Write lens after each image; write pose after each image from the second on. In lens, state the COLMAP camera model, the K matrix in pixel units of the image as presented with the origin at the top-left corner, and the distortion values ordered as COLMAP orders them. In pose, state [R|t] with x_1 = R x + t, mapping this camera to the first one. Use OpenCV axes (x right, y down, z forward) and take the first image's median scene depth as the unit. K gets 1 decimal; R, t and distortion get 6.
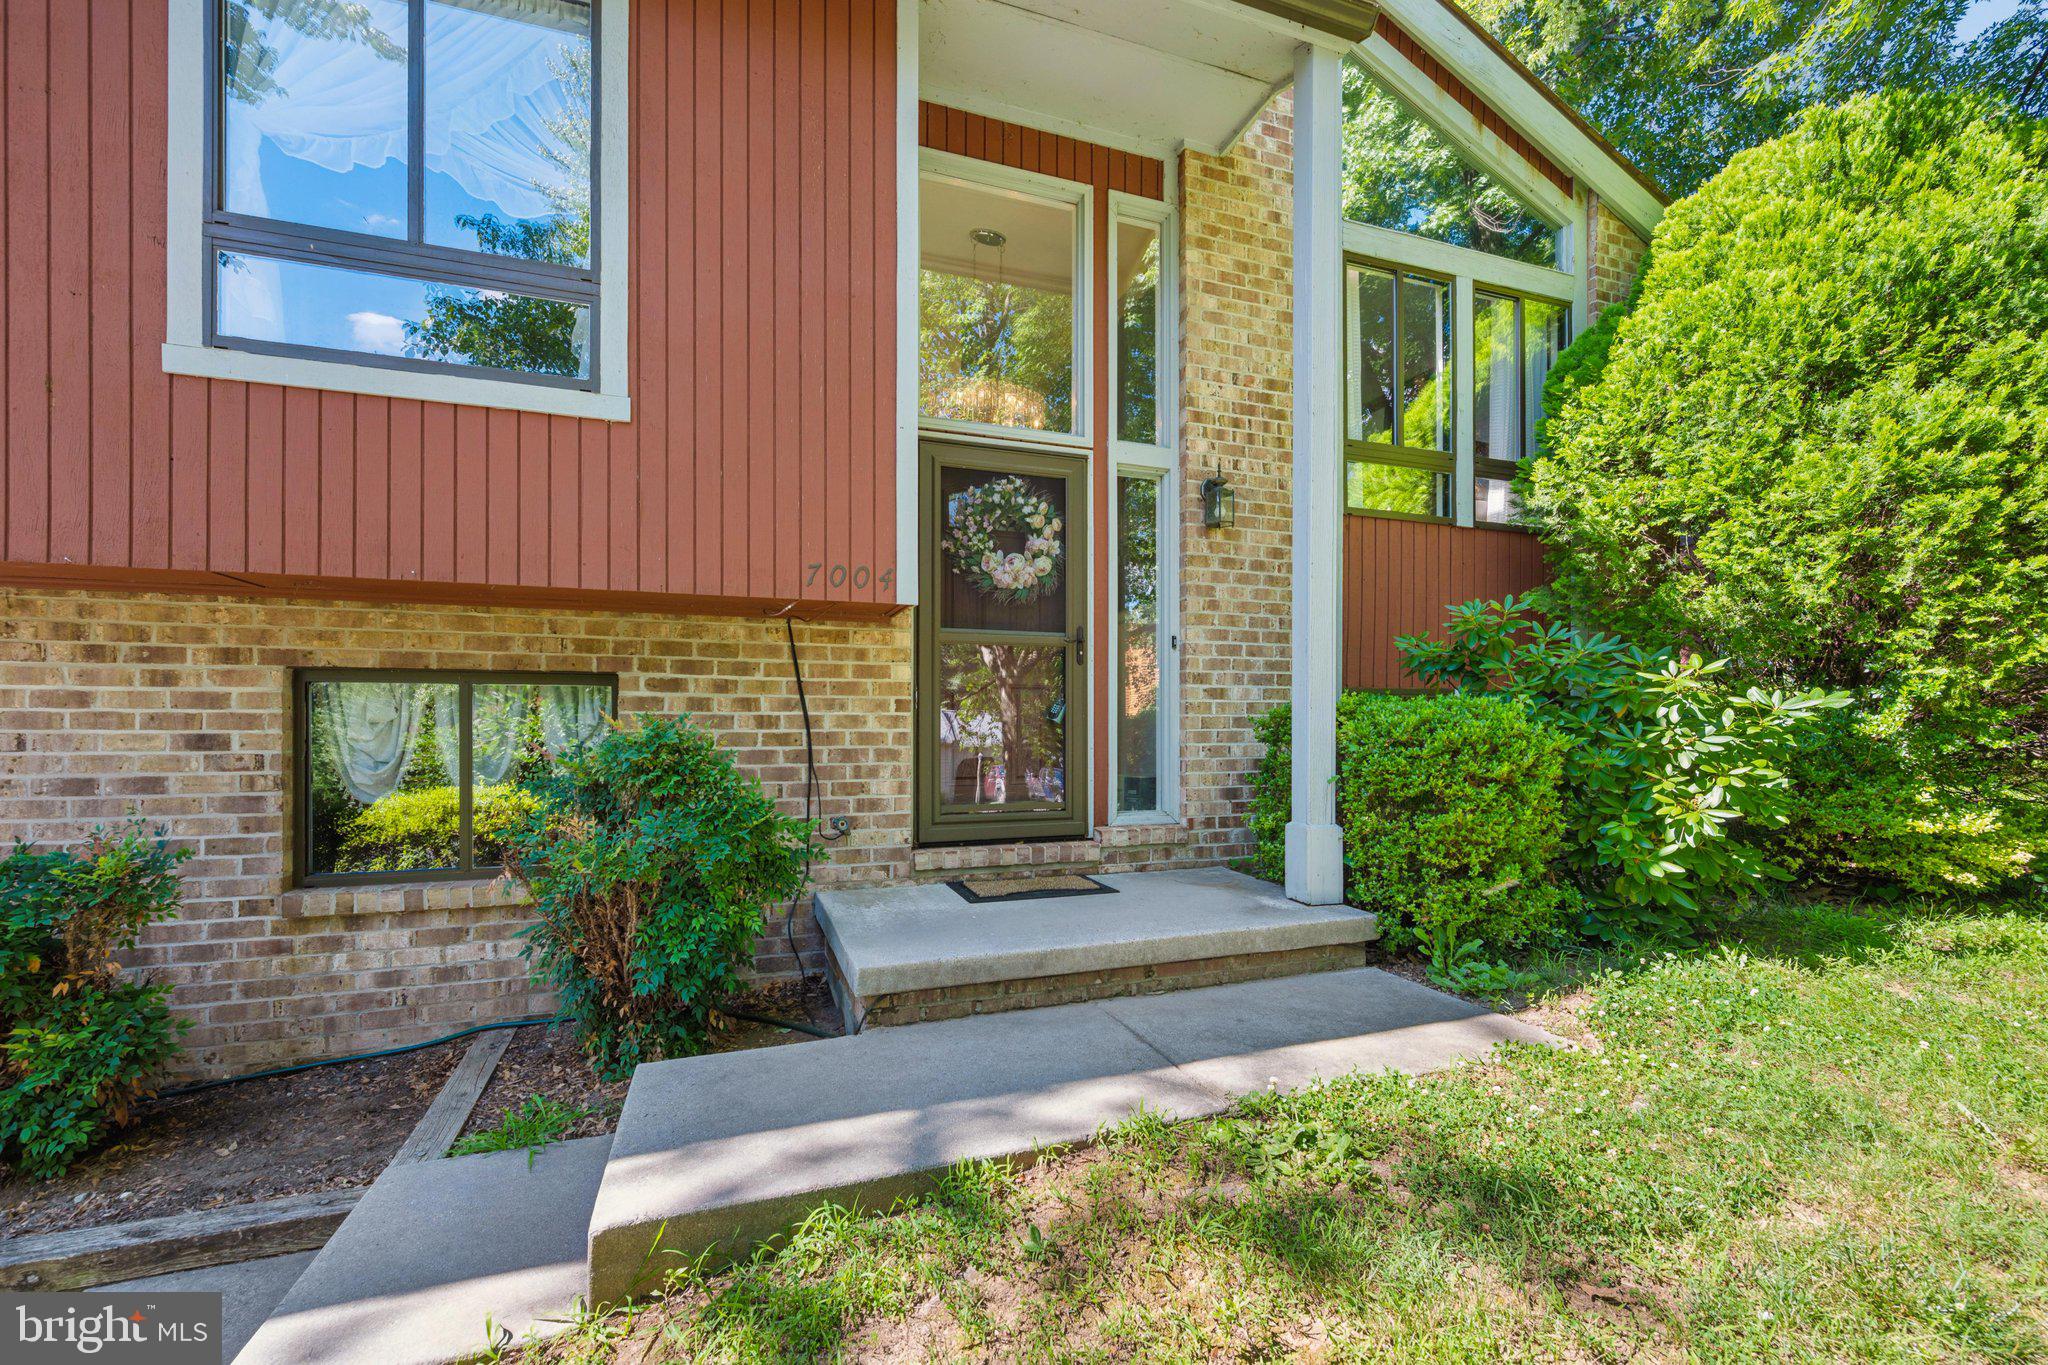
lens RADIAL K [[856.1, 0, 1010.3], [0, 856.1, 726.6], [0, 0, 1]] dist [-0.001532, 0.000527]
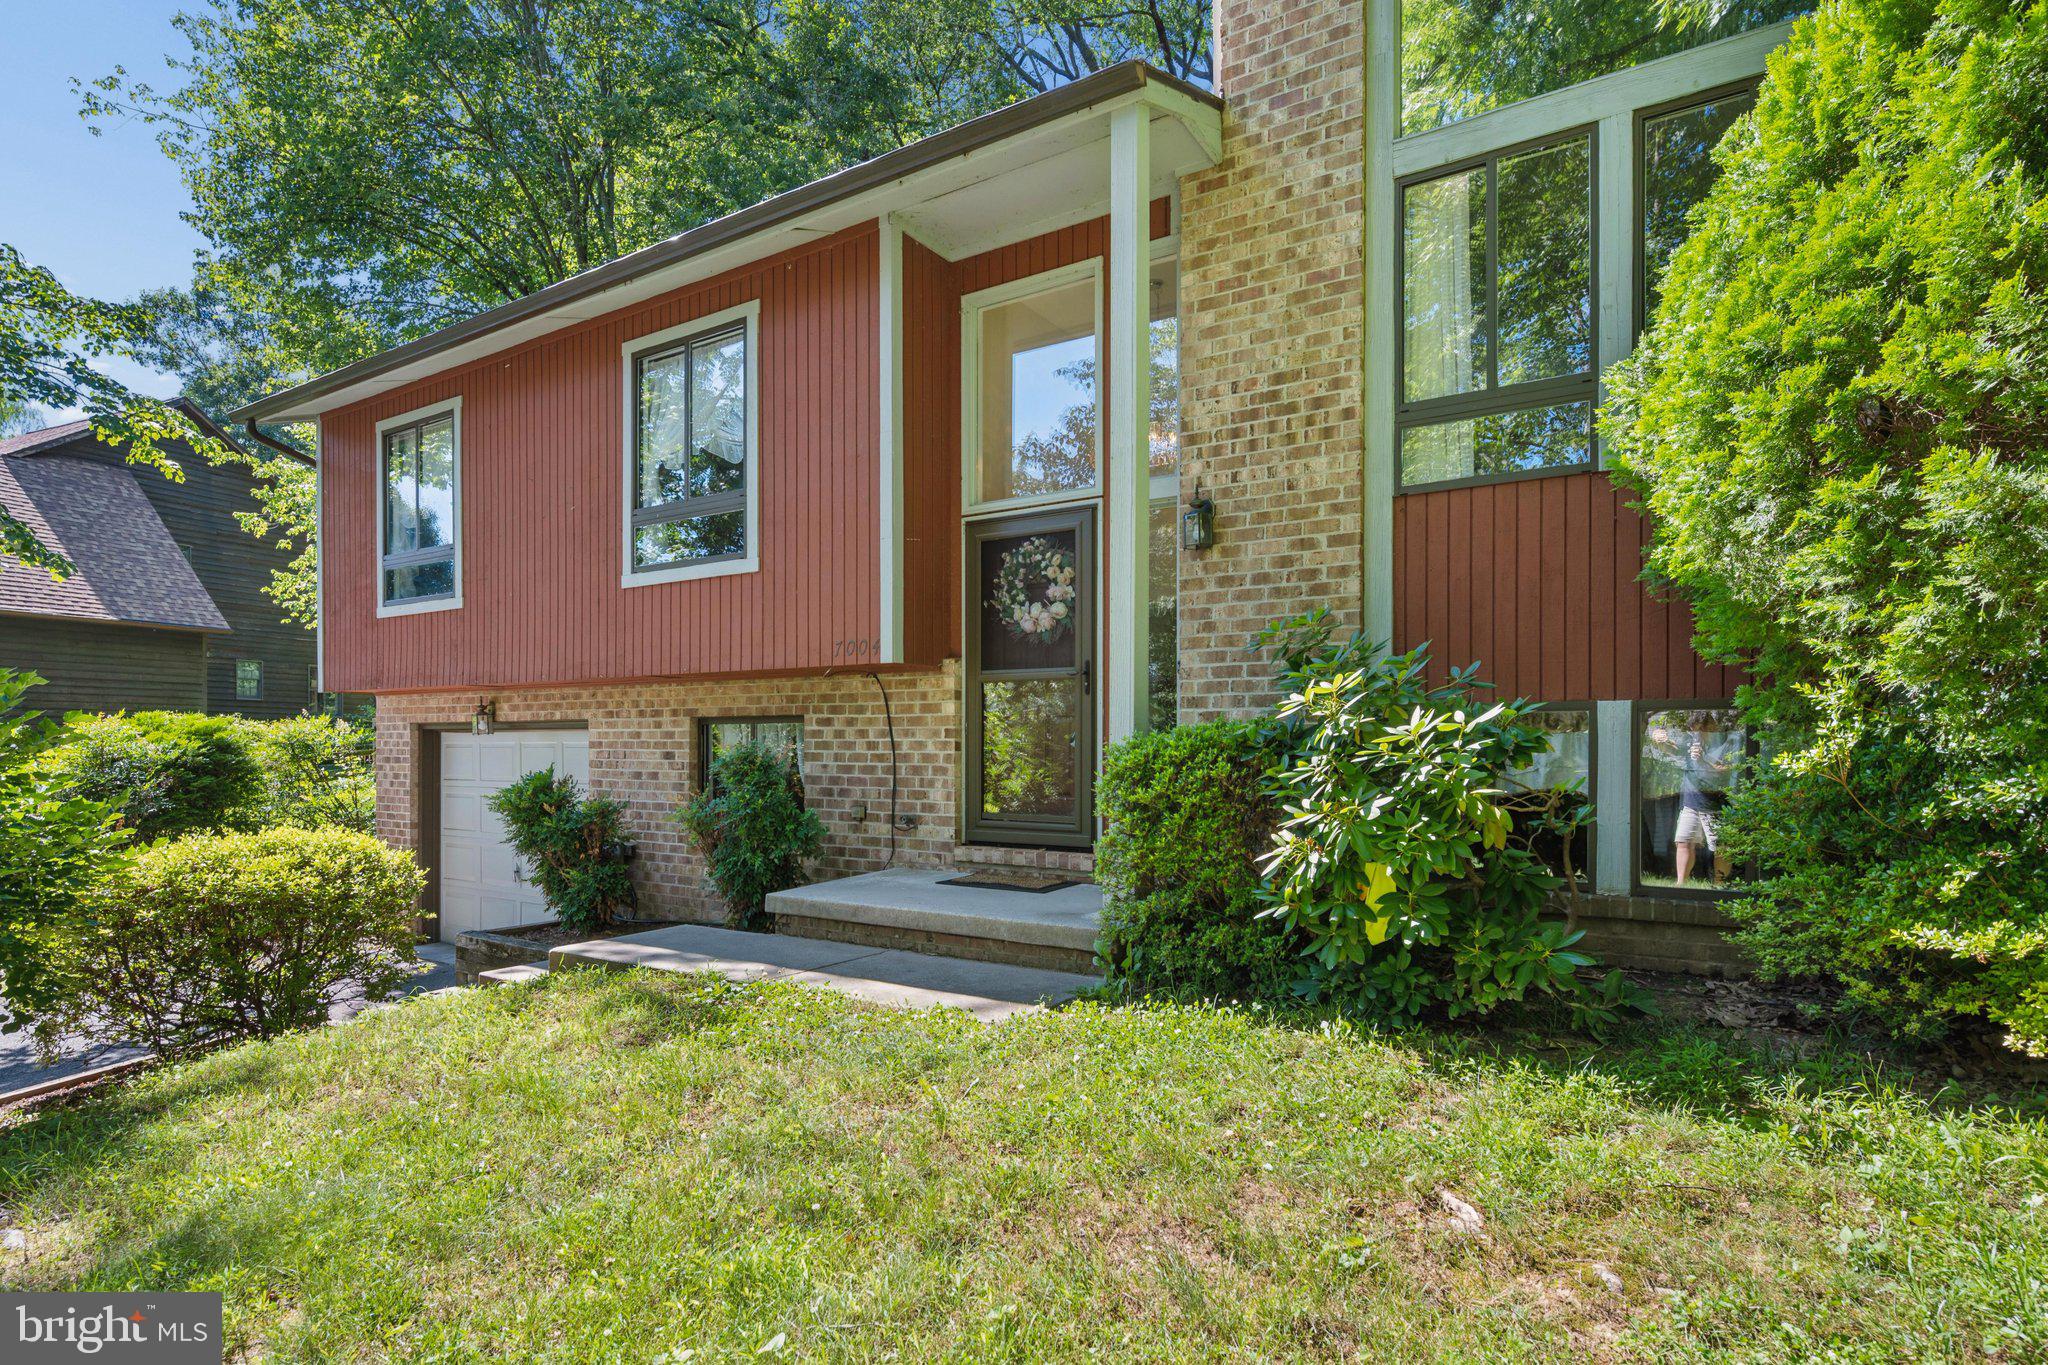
lens RADIAL K [[1061.3, 0, 960.6], [0, 1061.3, 747.1], [0, 0, 1]] dist [0.001721, 0.000031]
pose [[0.585270, 0.003575, -0.810831, 1.248582], [-0.002377, 0.999994, 0.002693, -0.008383], [0.810835, 0.000352, 0.585275, 0.069098]]
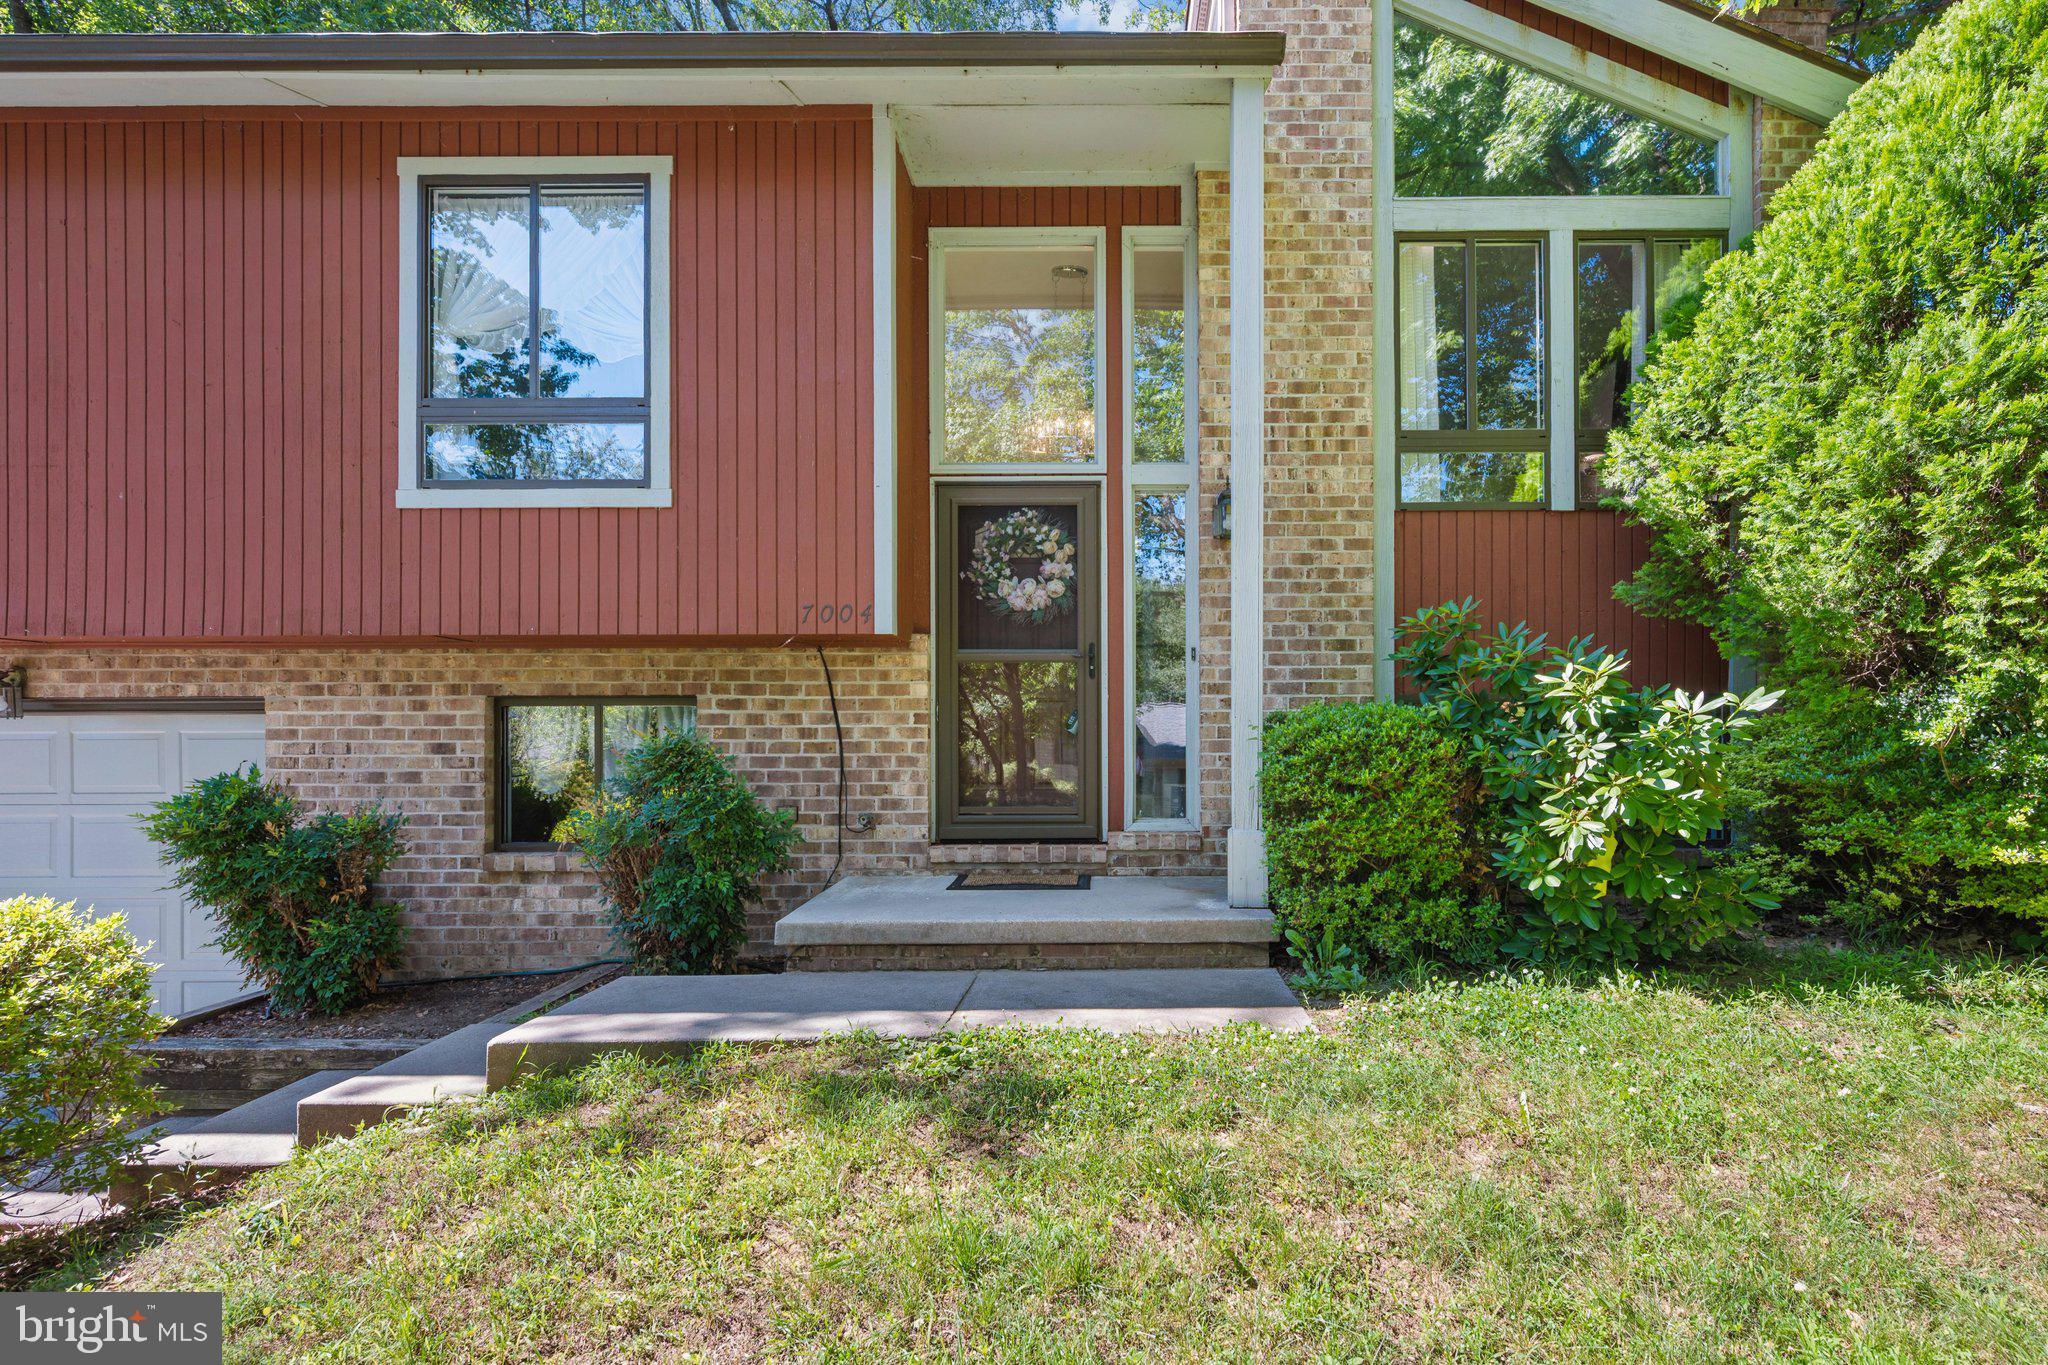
lens RADIAL K [[980.7, 0, 1089.2], [0, 980.7, 737.6], [0, 0, 1]] dist [0.001122, -0.000761]
pose [[0.939218, -0.003362, -0.343305, 0.563474], [0.002132, 0.999990, -0.003961, 0.006878], [0.343315, 0.002988, 0.939216, -0.167660]]
